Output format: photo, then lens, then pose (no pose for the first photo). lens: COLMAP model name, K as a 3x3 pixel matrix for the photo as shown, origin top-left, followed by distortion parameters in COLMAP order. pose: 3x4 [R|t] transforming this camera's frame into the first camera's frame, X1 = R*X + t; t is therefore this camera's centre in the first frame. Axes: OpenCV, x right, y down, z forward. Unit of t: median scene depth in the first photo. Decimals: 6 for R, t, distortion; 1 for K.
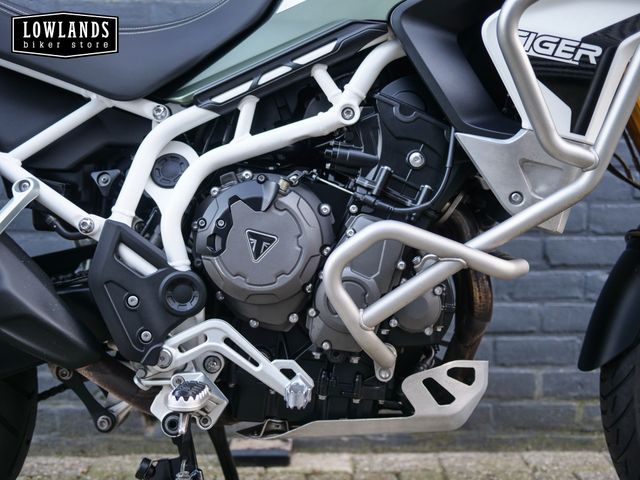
lens RADIAL K [[734.3, 0, 320.0], [0, 734.3, 240.0], [0, 0, 1]] dist [-0.006562, 0.035272]
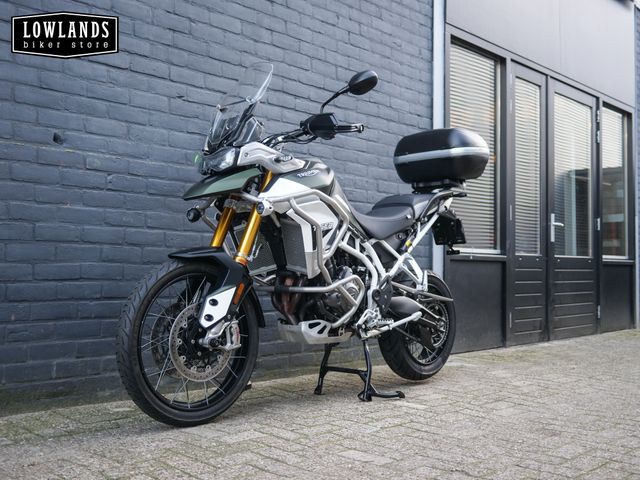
lens RADIAL K [[734.3, 0, 320.0], [0, 734.3, 240.0], [0, 0, 1]] dist [-0.006562, 0.035272]
pose [[0.706853, 0.034956, 0.706496, -2.348011], [0.019277, 0.997455, -0.068638, 0.045211], [-0.707098, 0.062136, 0.704381, -1.222837]]
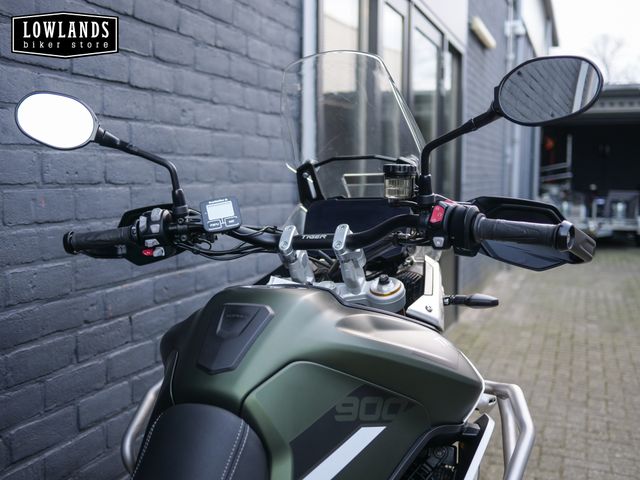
lens RADIAL K [[734.3, 0, 320.0], [0, 734.3, 240.0], [0, 0, 1]] dist [-0.006562, 0.035272]
pose [[0.373056, -0.081399, 0.924231, -0.836751], [0.031792, 0.996681, 0.074947, -0.717540], [-0.927264, 0.001423, 0.374405, 0.661876]]
